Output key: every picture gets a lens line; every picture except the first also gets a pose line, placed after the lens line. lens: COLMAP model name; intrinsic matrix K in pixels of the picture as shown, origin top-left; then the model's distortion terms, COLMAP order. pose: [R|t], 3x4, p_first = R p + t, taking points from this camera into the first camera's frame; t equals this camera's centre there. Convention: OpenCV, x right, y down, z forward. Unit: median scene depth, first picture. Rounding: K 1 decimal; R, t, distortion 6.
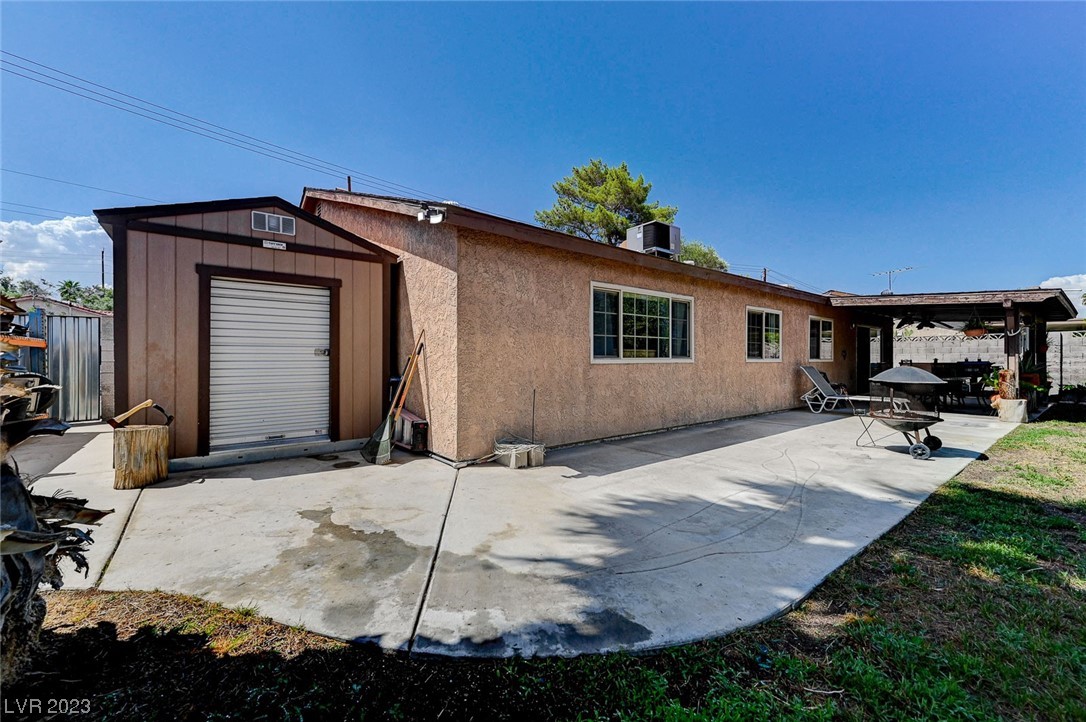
lens RADIAL K [[430.0, 0, 552.0], [0, 430.0, 365.2], [0, 0, 1]] dist [0.017023, 0.000136]
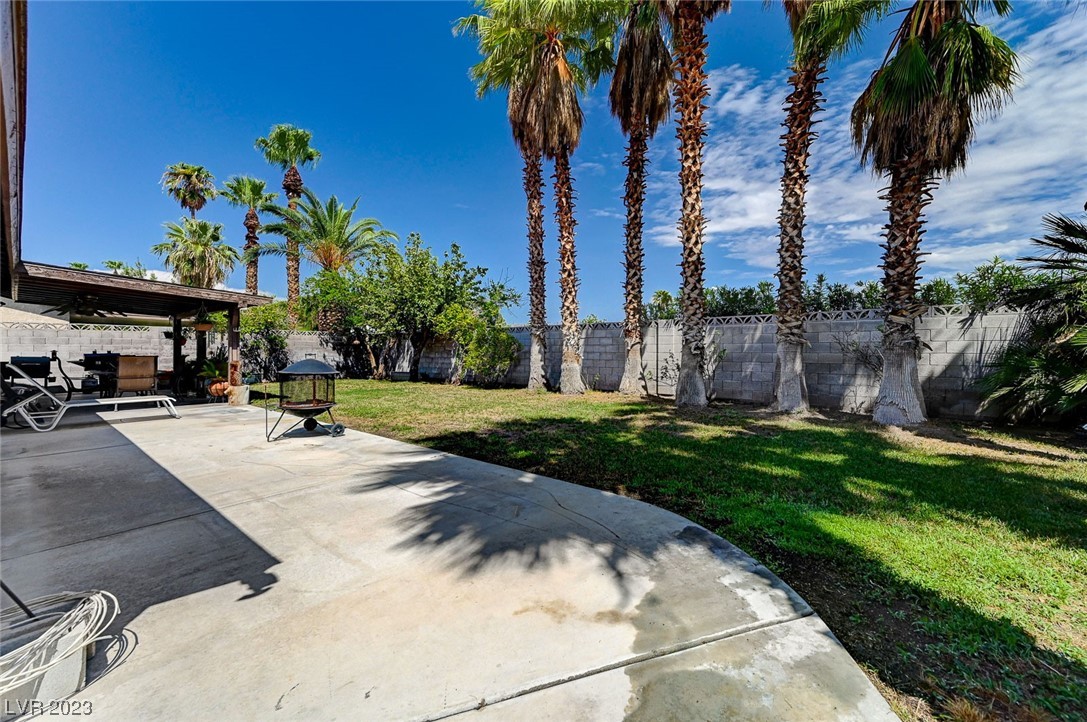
lens RADIAL K [[440.2, 0, 552.5], [0, 440.2, 355.1], [0, 0, 1]] dist [0.027096, 0.000117]
pose [[-0.190560, -0.011433, 0.981609, -0.832756], [0.012949, 0.999816, 0.014159, -0.032853], [-0.981590, 0.015409, -0.190377, 1.162414]]
